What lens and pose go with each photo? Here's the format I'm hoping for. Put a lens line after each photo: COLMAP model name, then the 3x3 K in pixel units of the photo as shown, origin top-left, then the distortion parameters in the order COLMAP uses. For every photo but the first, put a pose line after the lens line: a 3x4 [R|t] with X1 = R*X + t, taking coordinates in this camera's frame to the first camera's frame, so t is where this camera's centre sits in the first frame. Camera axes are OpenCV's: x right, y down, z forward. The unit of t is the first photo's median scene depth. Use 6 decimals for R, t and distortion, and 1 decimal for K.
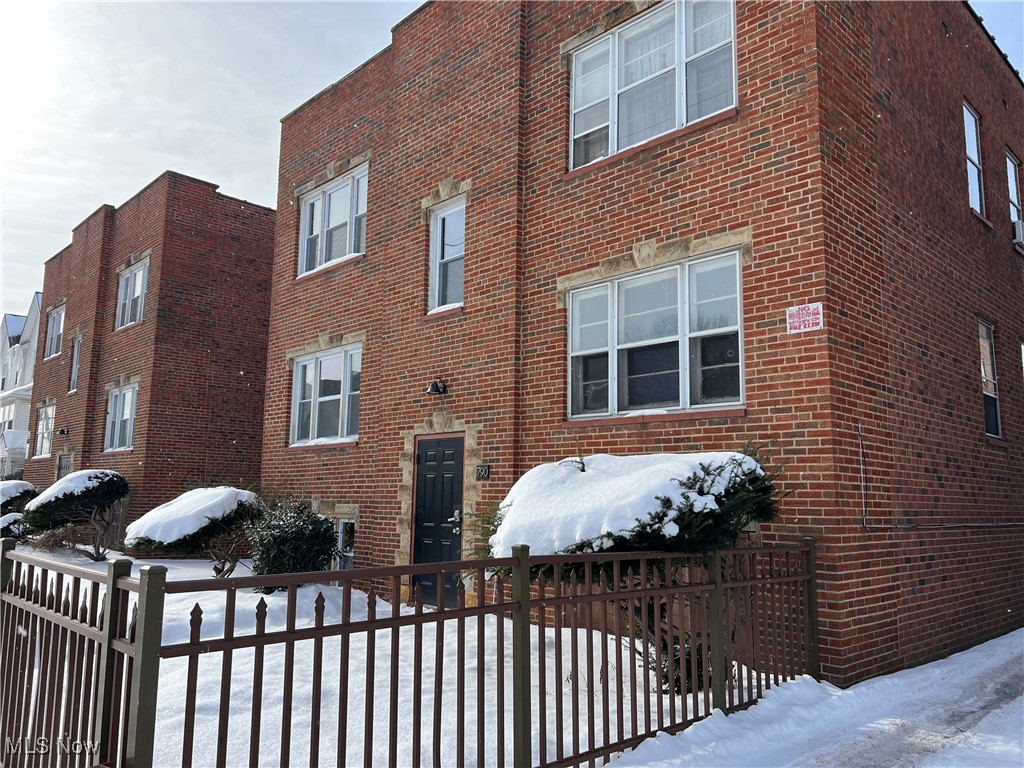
lens RADIAL K [[767.2, 0, 508.4], [0, 767.2, 396.9], [0, 0, 1]] dist [0.030759, -0.005786]
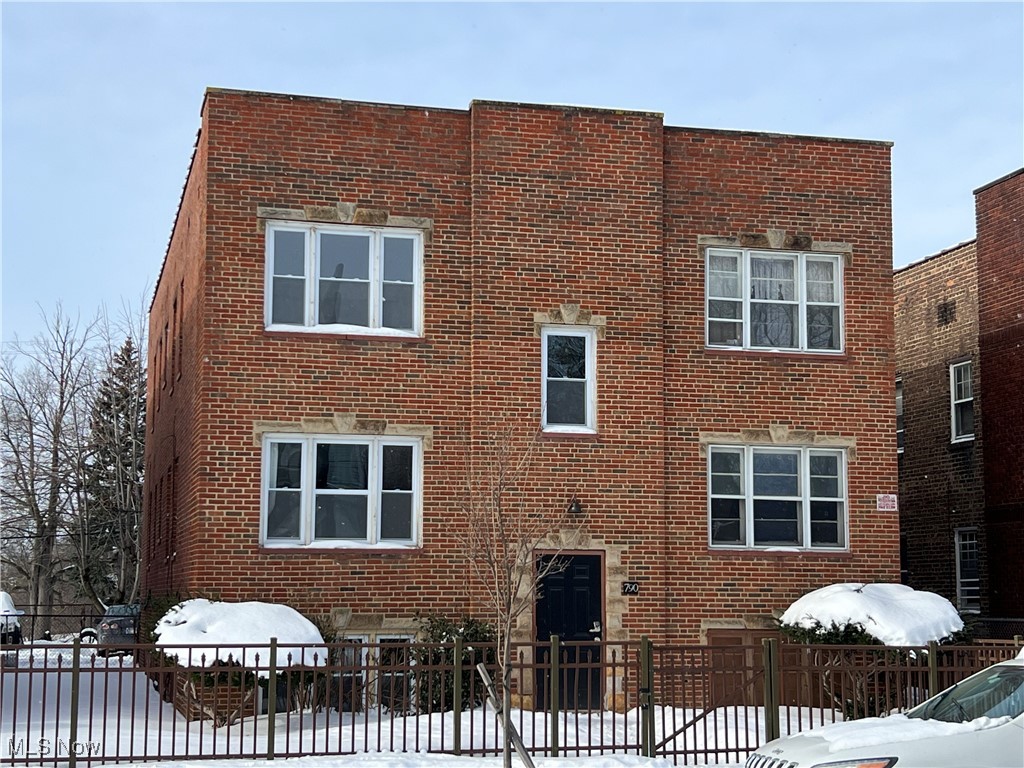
lens RADIAL K [[1645.4, 0, 512.0], [0, 1645.4, 384.0], [0, 0, 1]] dist [0.021249, 0.057707]
pose [[0.497785, 0.110301, 0.860258, -2.378188], [-0.110350, 0.991874, -0.063323, -0.030372], [-0.860252, -0.063408, 0.505911, -0.077487]]
